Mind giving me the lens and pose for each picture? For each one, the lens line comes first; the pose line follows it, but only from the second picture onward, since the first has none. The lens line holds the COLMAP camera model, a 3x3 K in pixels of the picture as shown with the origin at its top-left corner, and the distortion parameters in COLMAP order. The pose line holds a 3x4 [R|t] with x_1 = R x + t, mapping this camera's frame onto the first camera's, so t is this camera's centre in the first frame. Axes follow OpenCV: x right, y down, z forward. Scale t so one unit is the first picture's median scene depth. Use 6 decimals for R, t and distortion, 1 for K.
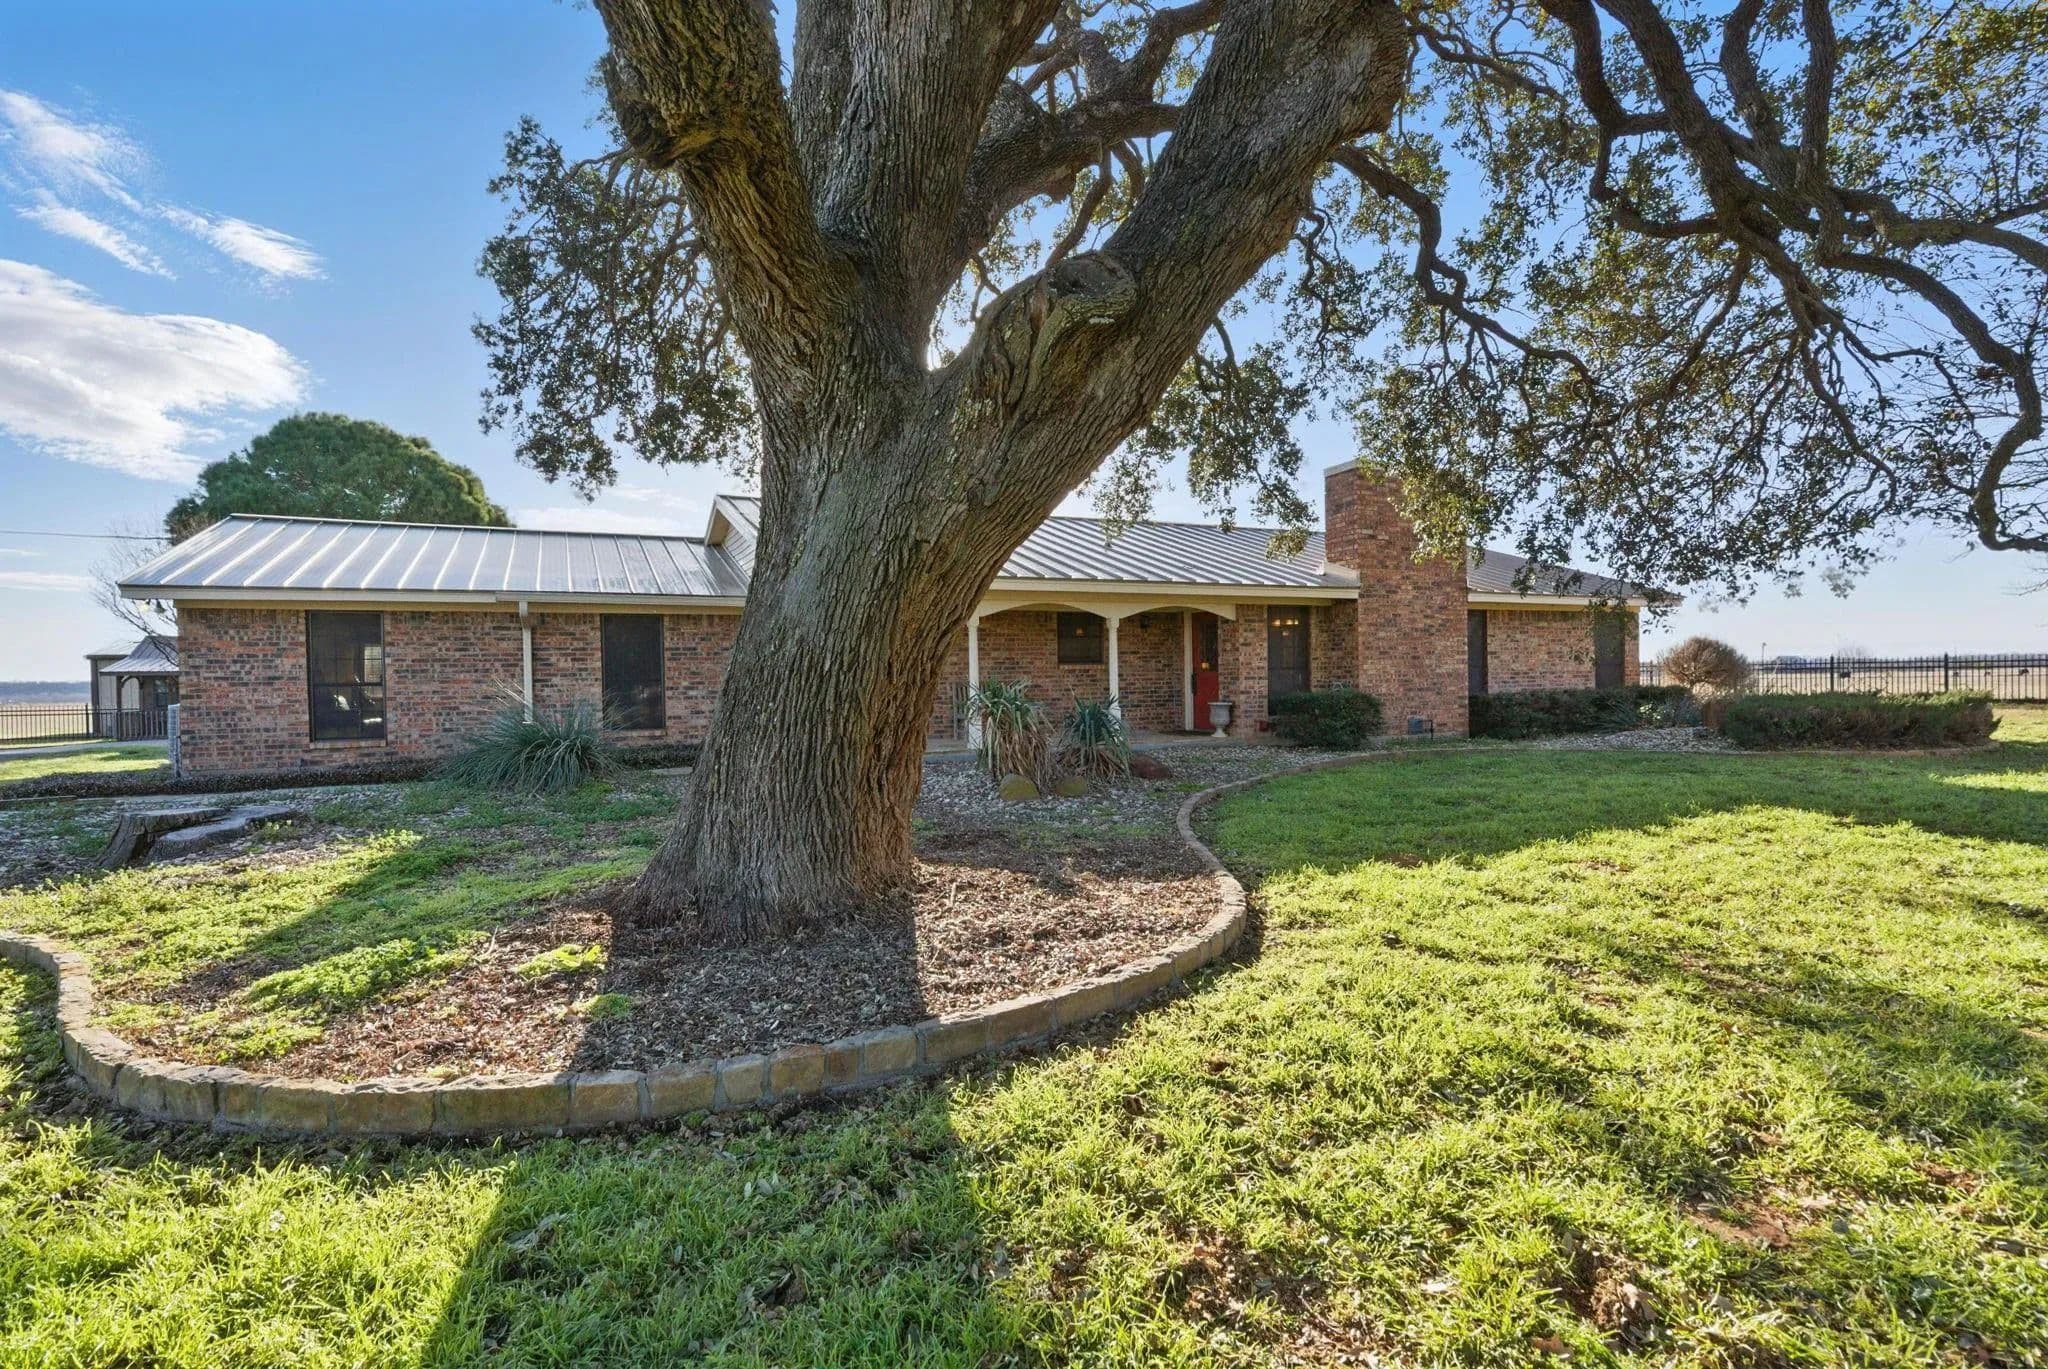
lens RADIAL K [[884.2, 0, 1044.3], [0, 884.2, 730.0], [0, 0, 1]] dist [-0.011972, 0.000045]
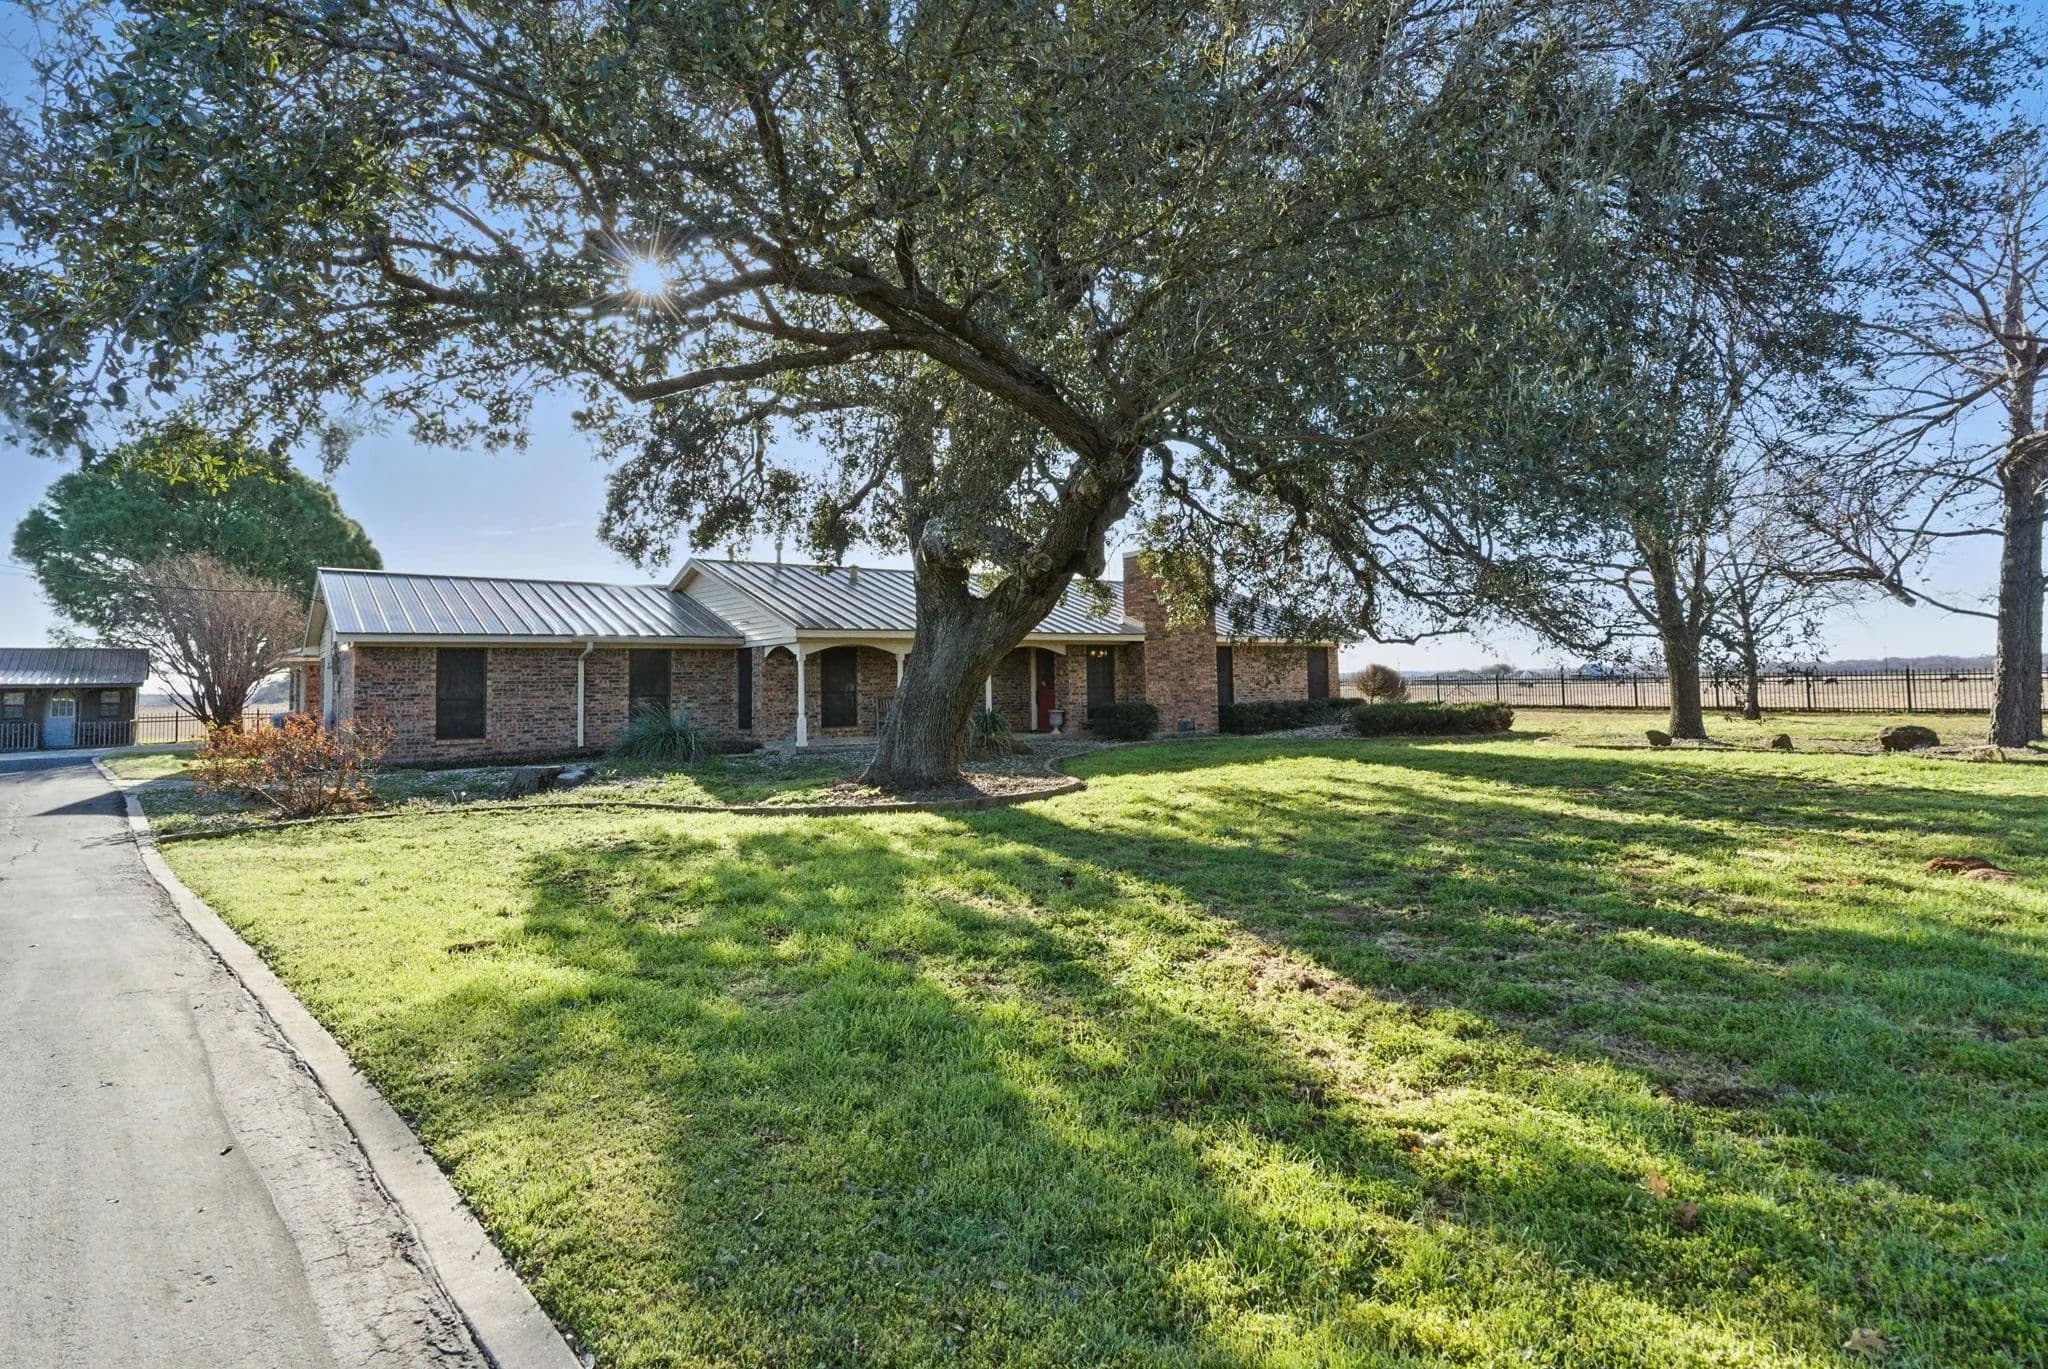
lens RADIAL K [[932.6, 0, 1024.0], [0, 932.6, 684.5], [0, 0, 1]] dist [-0.015353, 0.000157]
pose [[0.984080, 0.001187, 0.177723, -0.134485], [0.009468, 0.998208, -0.059094, 0.018150], [-0.177475, 0.059836, 0.982305, -0.539384]]
